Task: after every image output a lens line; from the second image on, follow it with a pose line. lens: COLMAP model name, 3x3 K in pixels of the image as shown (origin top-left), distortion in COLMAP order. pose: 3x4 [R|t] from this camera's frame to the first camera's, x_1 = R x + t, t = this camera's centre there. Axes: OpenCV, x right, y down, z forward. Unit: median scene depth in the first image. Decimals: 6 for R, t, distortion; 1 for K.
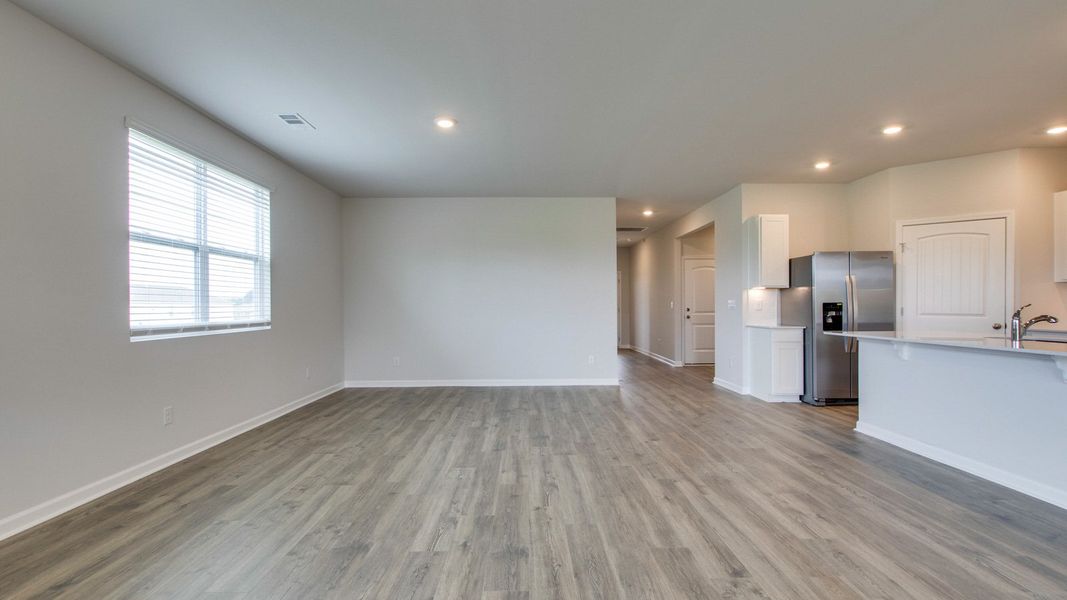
lens RADIAL K [[486.3, 0, 538.5], [0, 486.3, 305.1], [0, 0, 1]] dist [-0.005779, 0.000430]
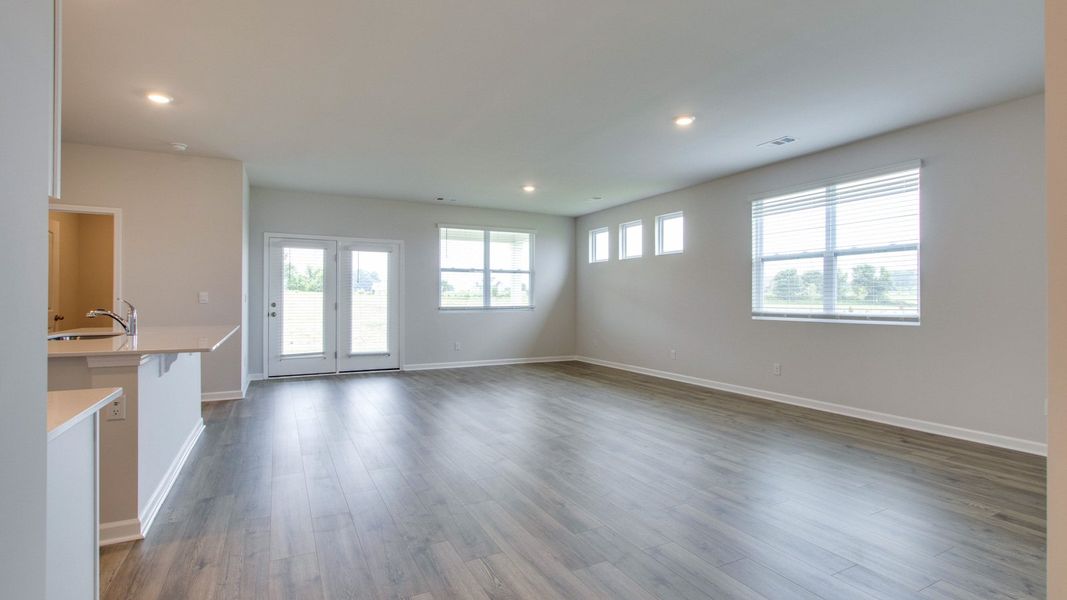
lens RADIAL K [[502.1, 0, 535.2], [0, 502.1, 295.9], [0, 0, 1]] dist [-0.002169, 0.000066]
pose [[-0.900105, -0.002430, -0.435667, 0.496589], [0.000677, 0.999975, -0.006977, 0.000702], [0.435673, -0.006575, -0.900081, 1.635450]]
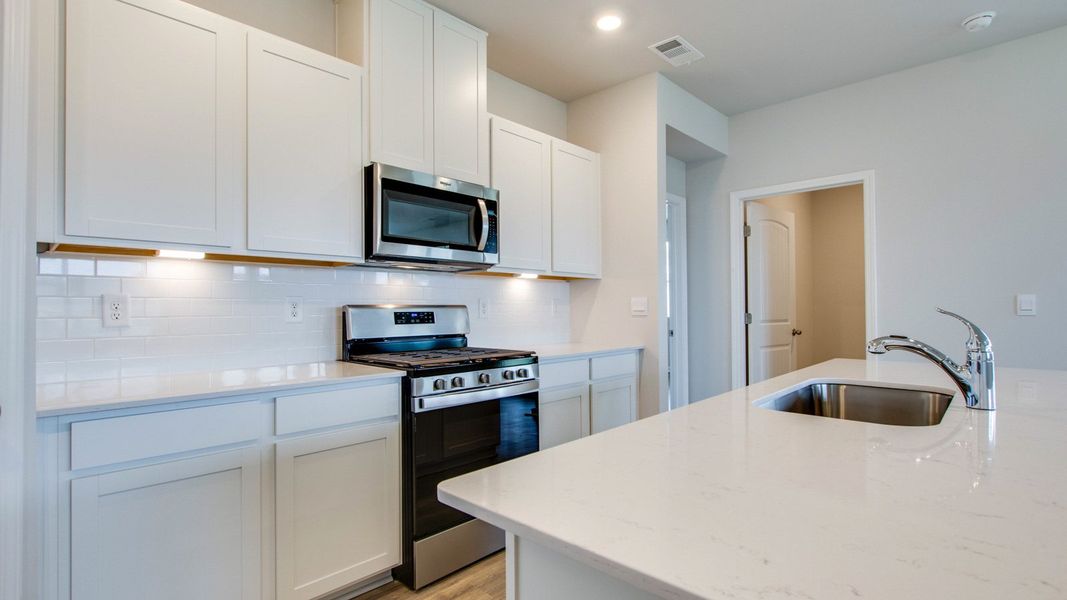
lens RADIAL K [[505.8, 0, 526.8], [0, 505.8, 302.7], [0, 0, 1]] dist [-0.000581, 0.000203]
pose [[-0.706038, 0.017989, 0.707946, 0.687407], [0.008688, 0.999822, -0.016741, -0.001399], [-0.708121, -0.005669, -0.706069, 1.082886]]
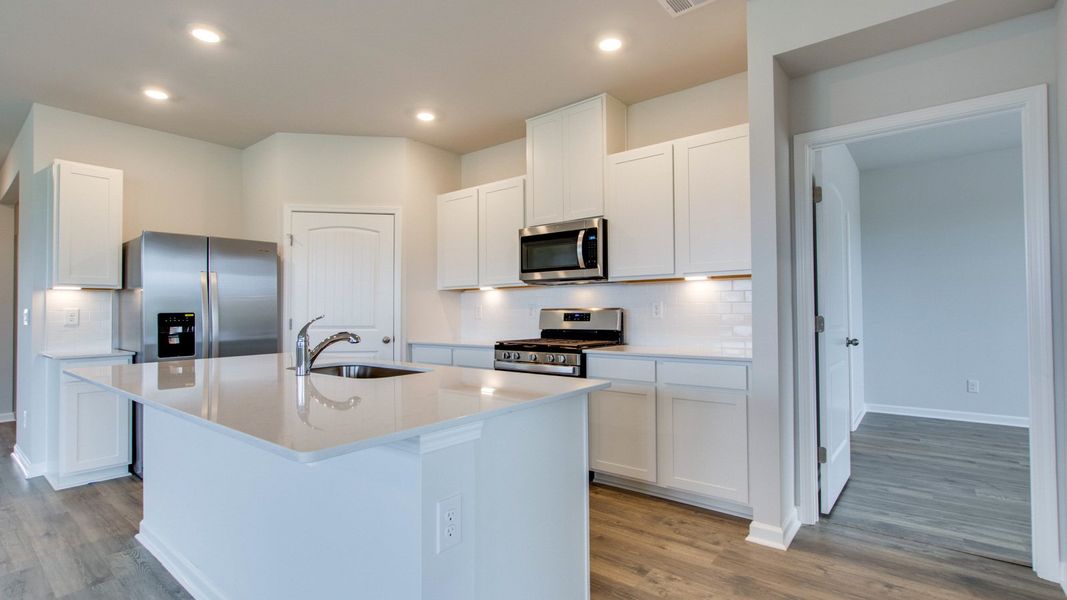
lens RADIAL K [[500.7, 0, 537.8], [0, 500.7, 302.1], [0, 0, 1]] dist [-0.001906, 0.000011]
pose [[0.648904, 0.012054, 0.760775, 0.497274], [0.005794, 0.999767, -0.020782, -0.003028], [-0.760848, 0.017894, 0.648683, 0.248839]]
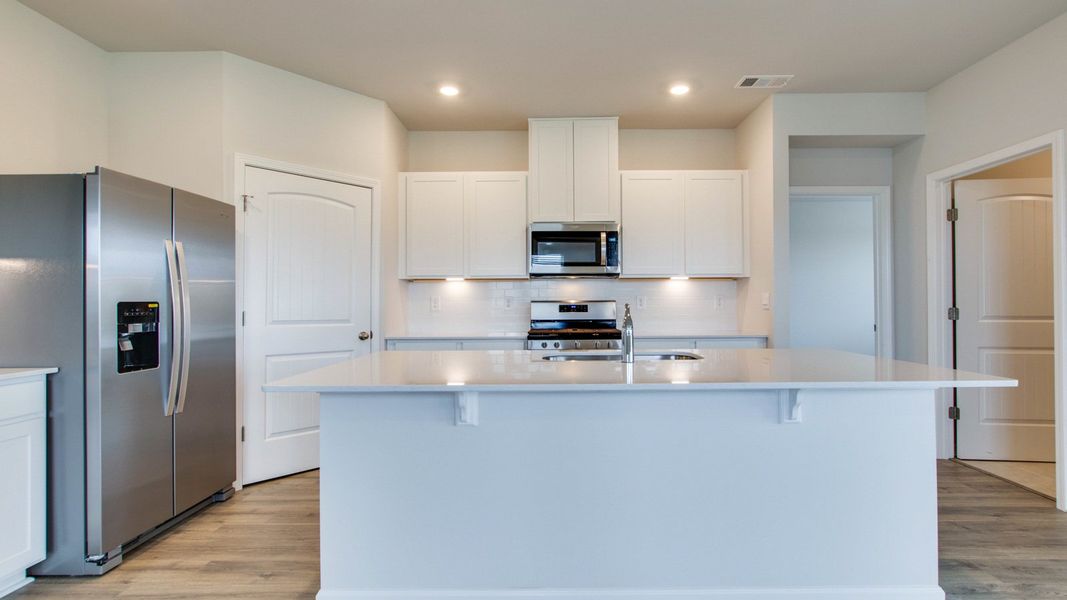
lens RADIAL K [[497.7, 0, 549.8], [0, 497.7, 301.6], [0, 0, 1]] dist [-0.010539, 0.000408]
pose [[0.026090, 0.009184, 0.999617, 0.242603], [0.004451, 0.999947, -0.009303, 0.000830], [-0.999650, 0.004692, 0.026048, 0.778789]]
